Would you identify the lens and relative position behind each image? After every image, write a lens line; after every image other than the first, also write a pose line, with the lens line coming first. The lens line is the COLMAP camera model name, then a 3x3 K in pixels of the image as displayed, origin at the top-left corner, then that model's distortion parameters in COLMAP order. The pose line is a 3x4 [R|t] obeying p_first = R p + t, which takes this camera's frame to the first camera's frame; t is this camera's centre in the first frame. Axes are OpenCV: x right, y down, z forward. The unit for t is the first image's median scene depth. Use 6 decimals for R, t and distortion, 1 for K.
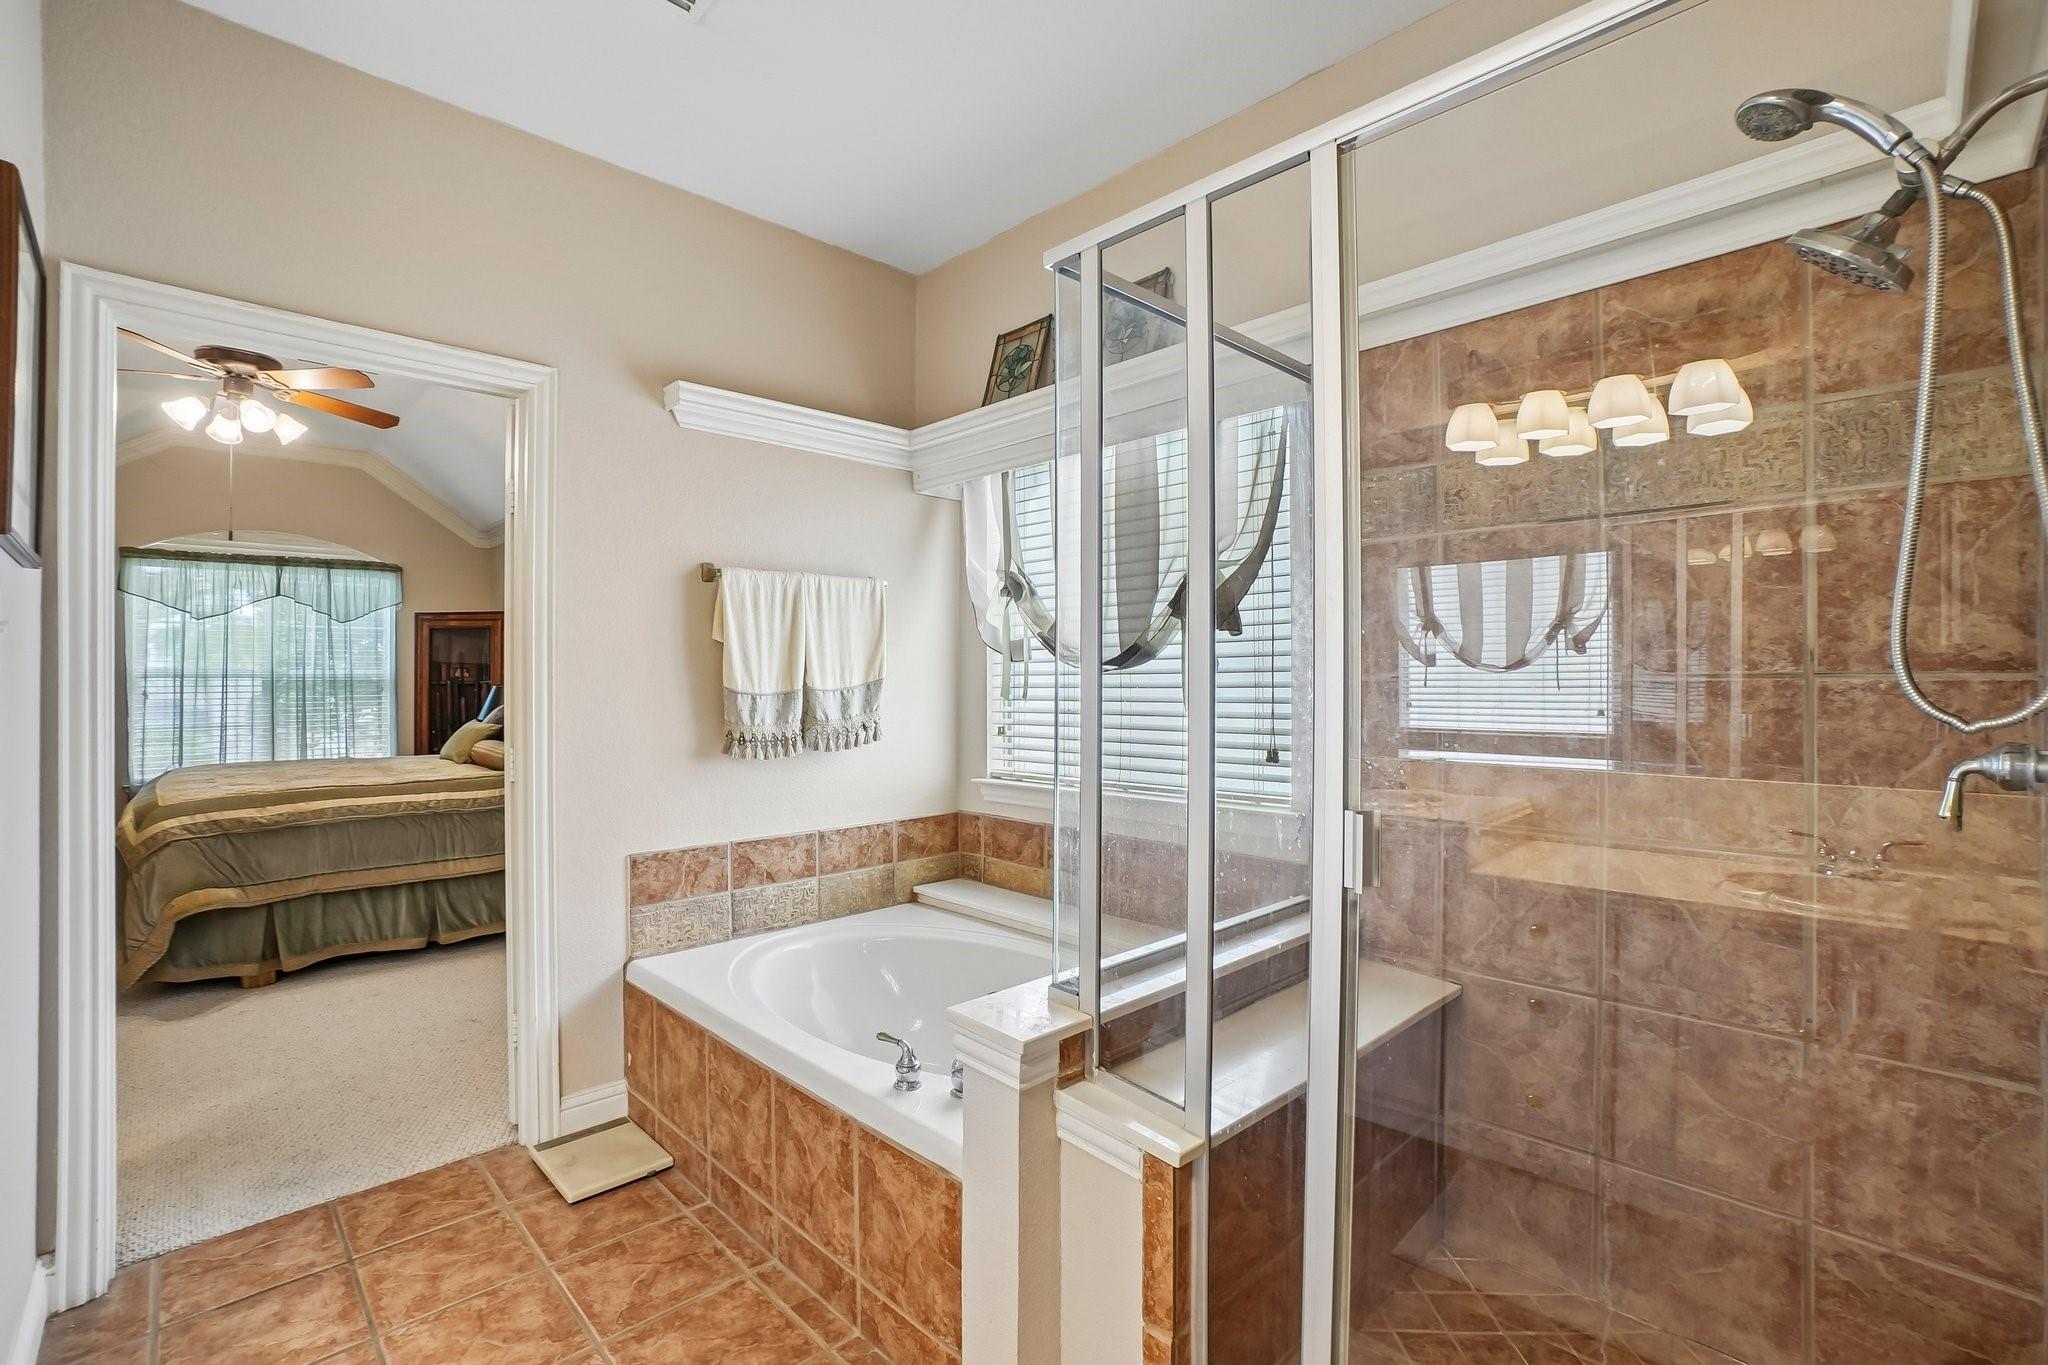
lens RADIAL K [[900.0, 0, 1011.9], [0, 900.0, 676.8], [0, 0, 1]] dist [-0.039826, 0.011464]
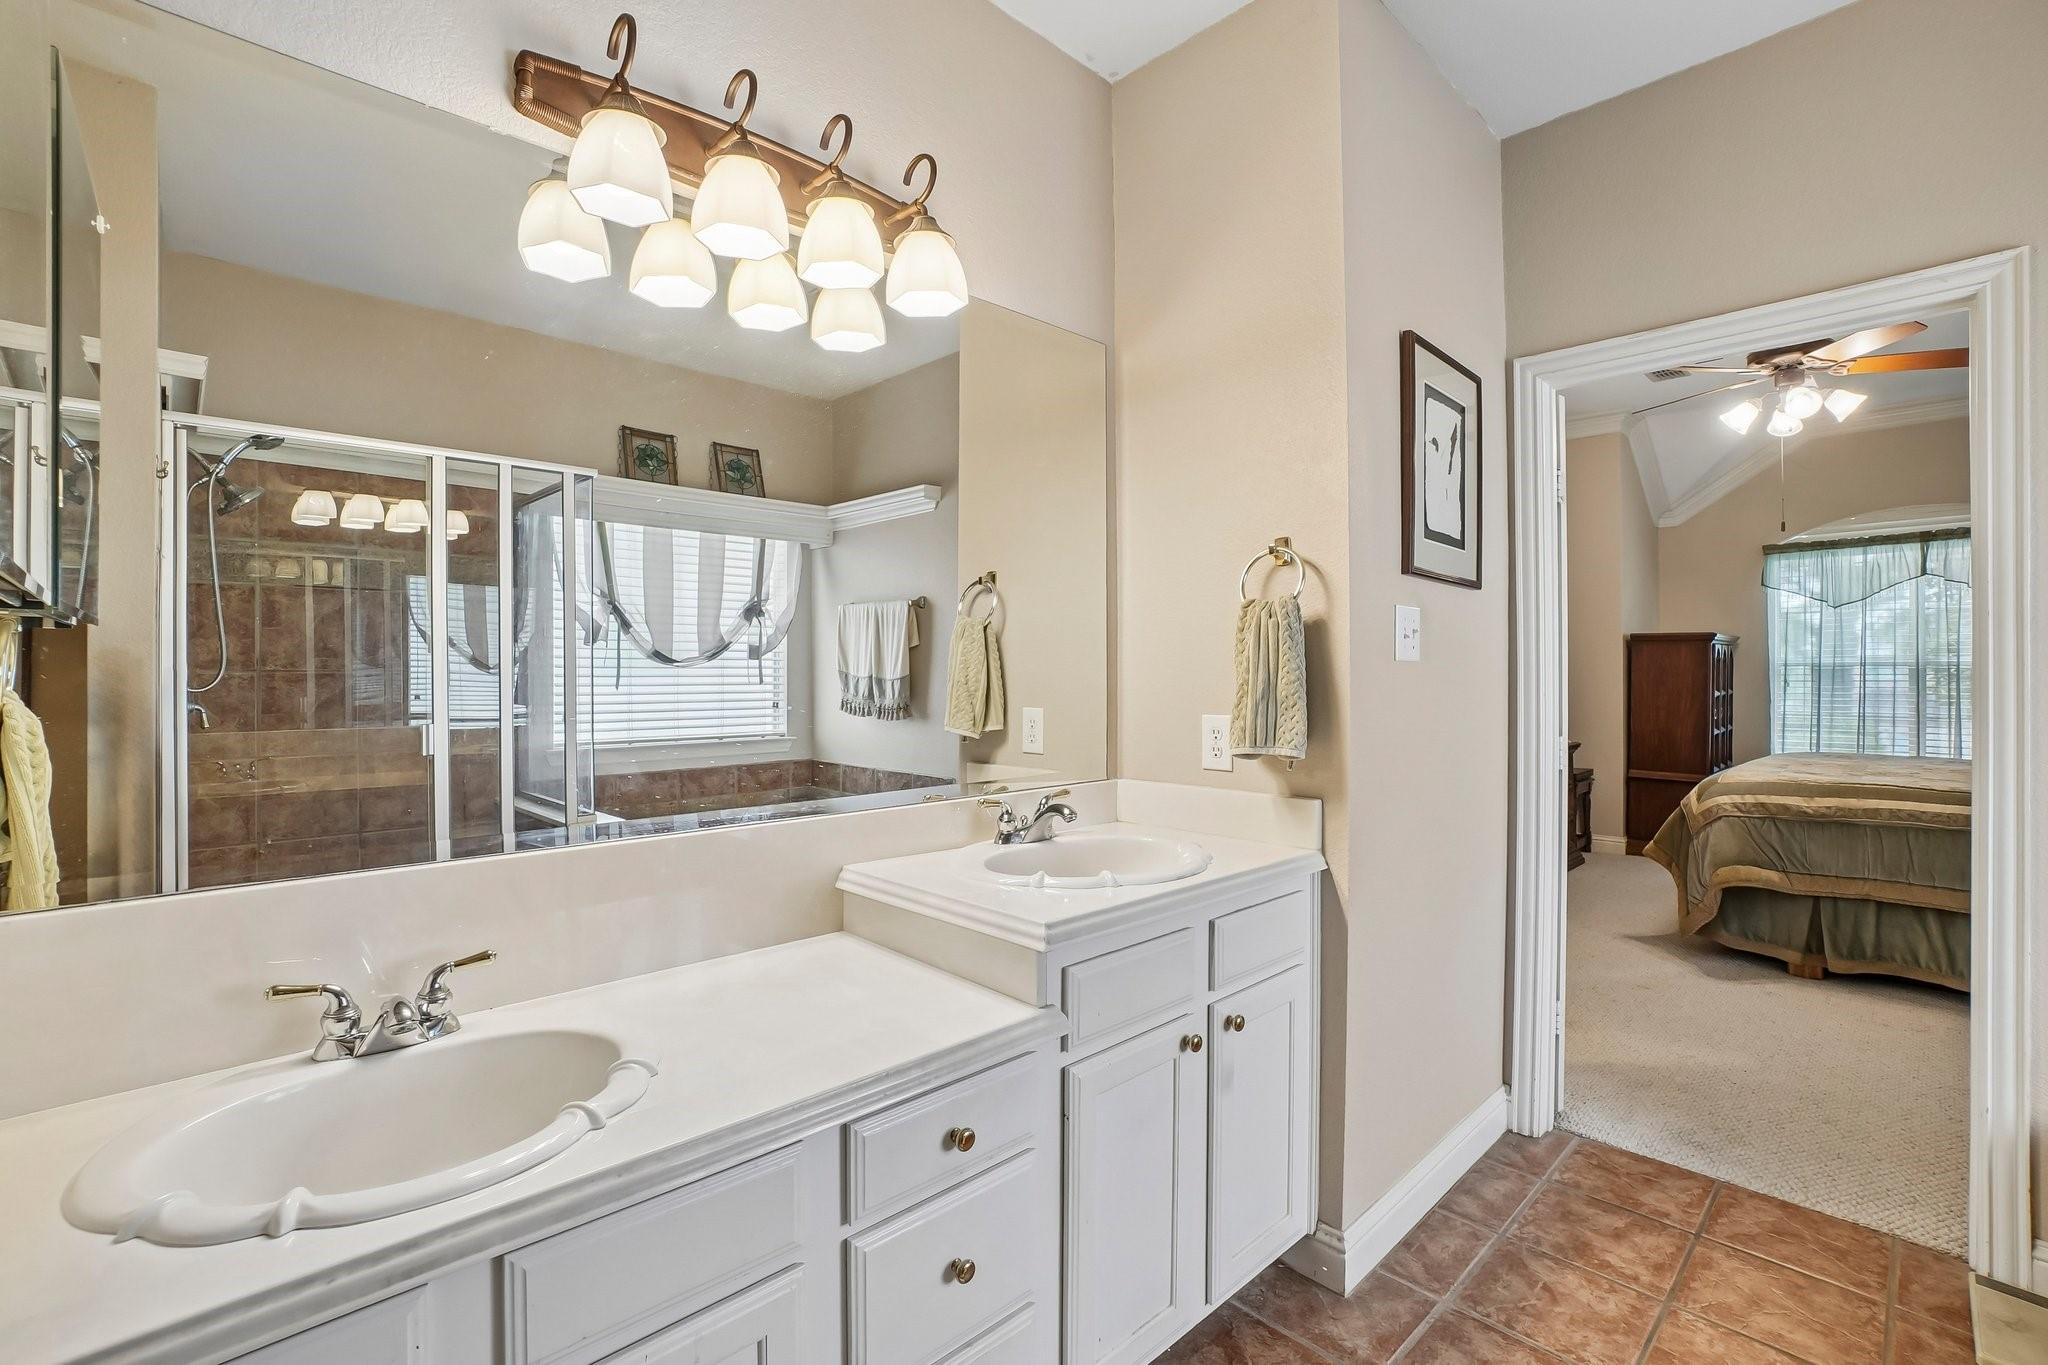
lens RADIAL K [[915.6, 0, 1030.0], [0, 915.6, 670.6], [0, 0, 1]] dist [-0.000188, 0.000621]
pose [[0.019105, 0.002148, -0.999815, 0.162132], [0.003670, 0.999991, 0.002218, 0.000880], [0.999811, -0.003711, 0.019097, 0.108414]]
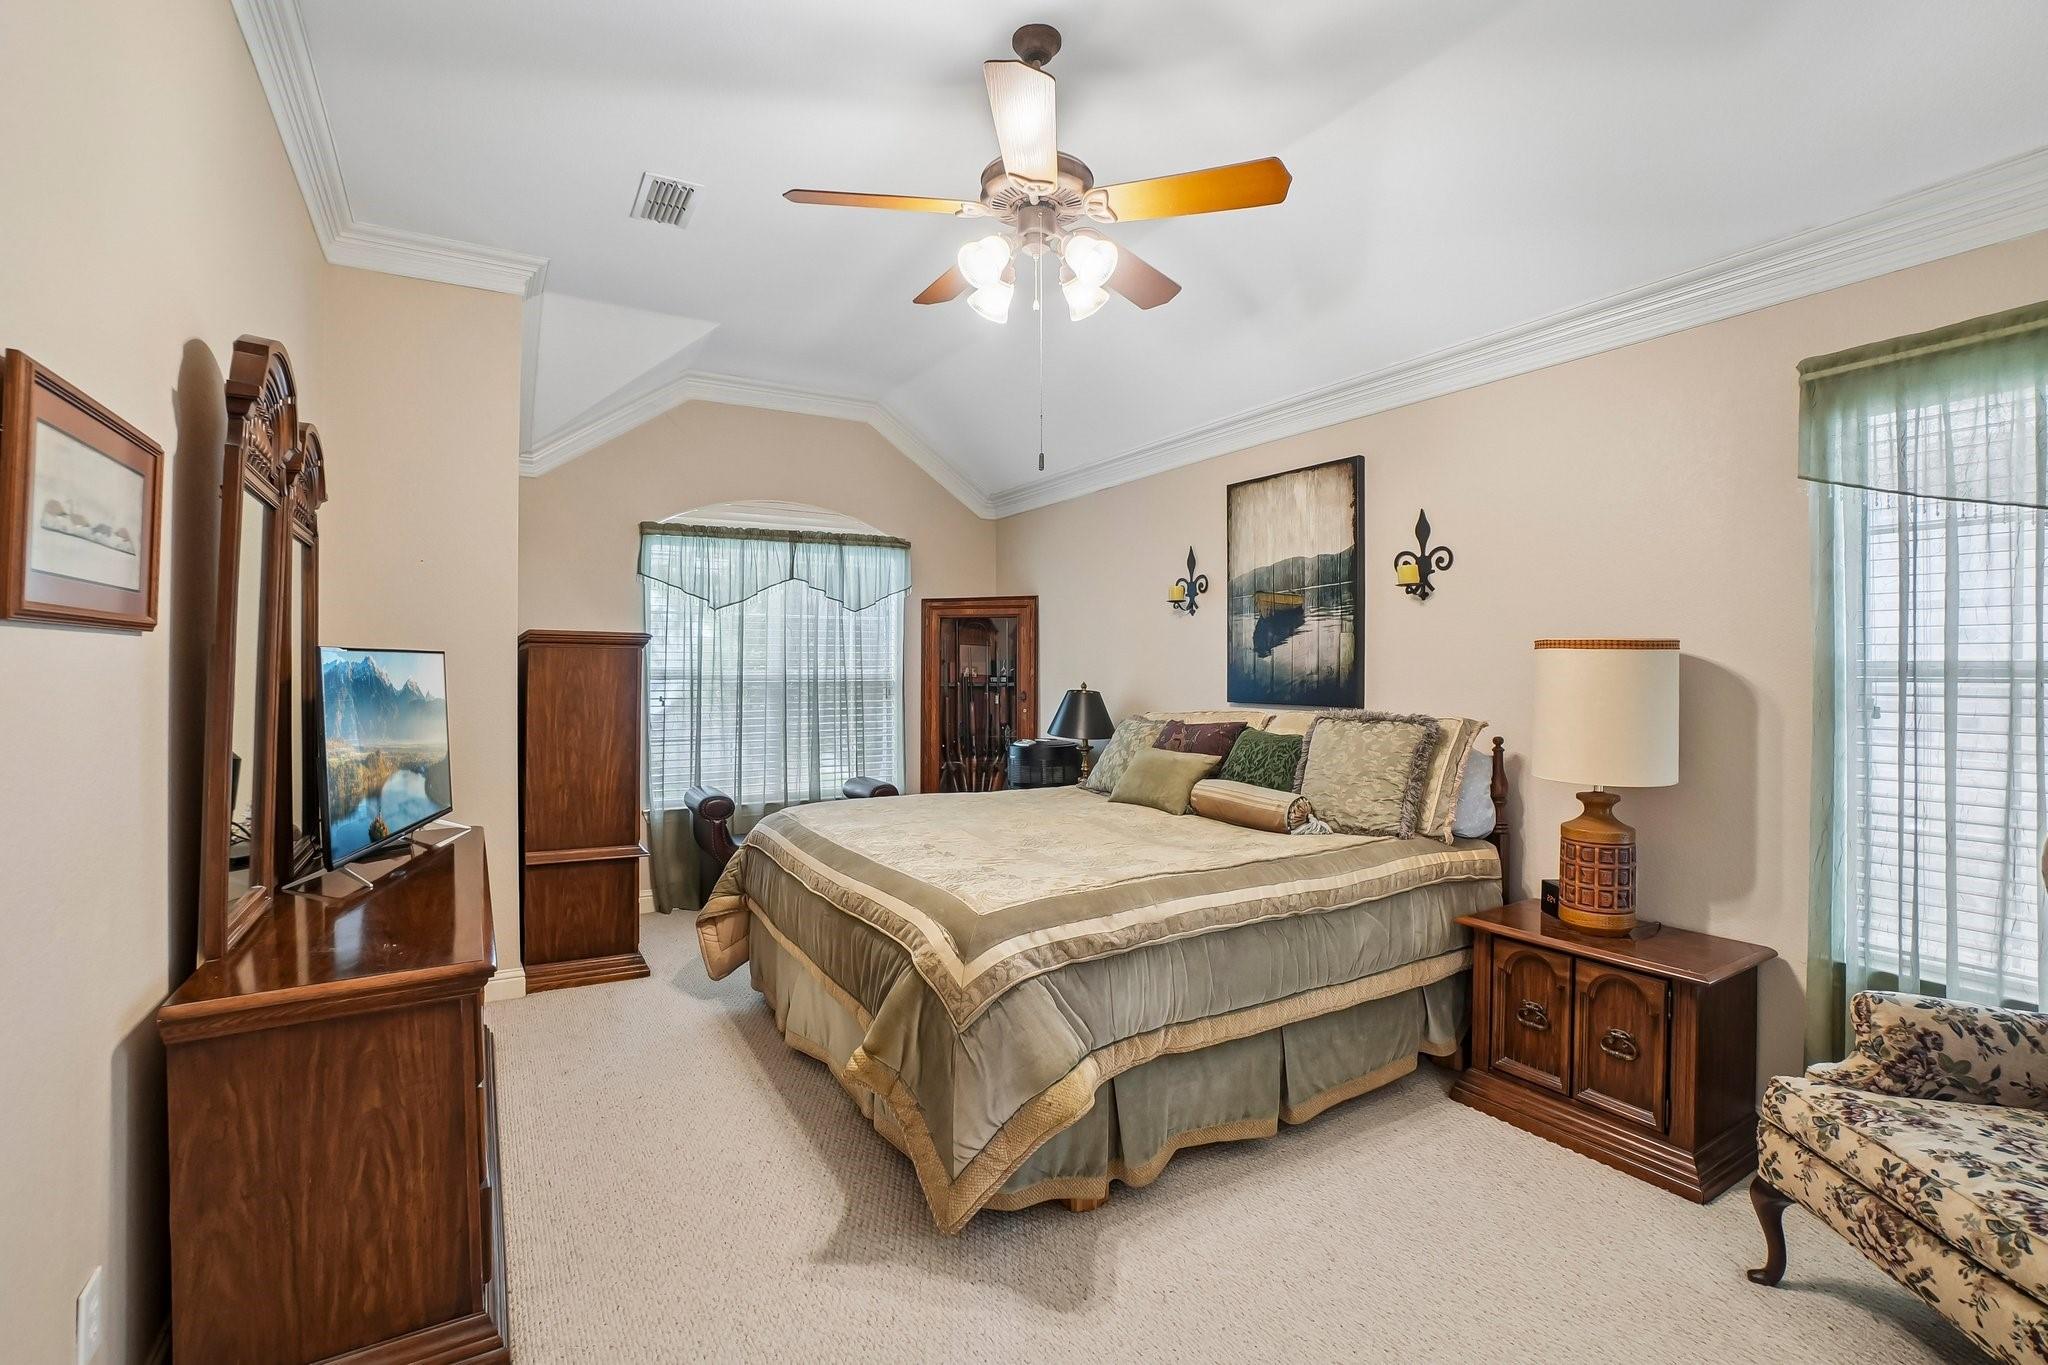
lens RADIAL K [[900.0, 0, 1011.9], [0, 900.0, 676.8], [0, 0, 1]] dist [-0.039826, 0.011464]
pose [[0.977768, 0.003165, -0.209668, -0.809329], [-0.000180, 0.999898, 0.014253, -0.023909], [0.209692, -0.013898, 0.977669, 0.399375]]
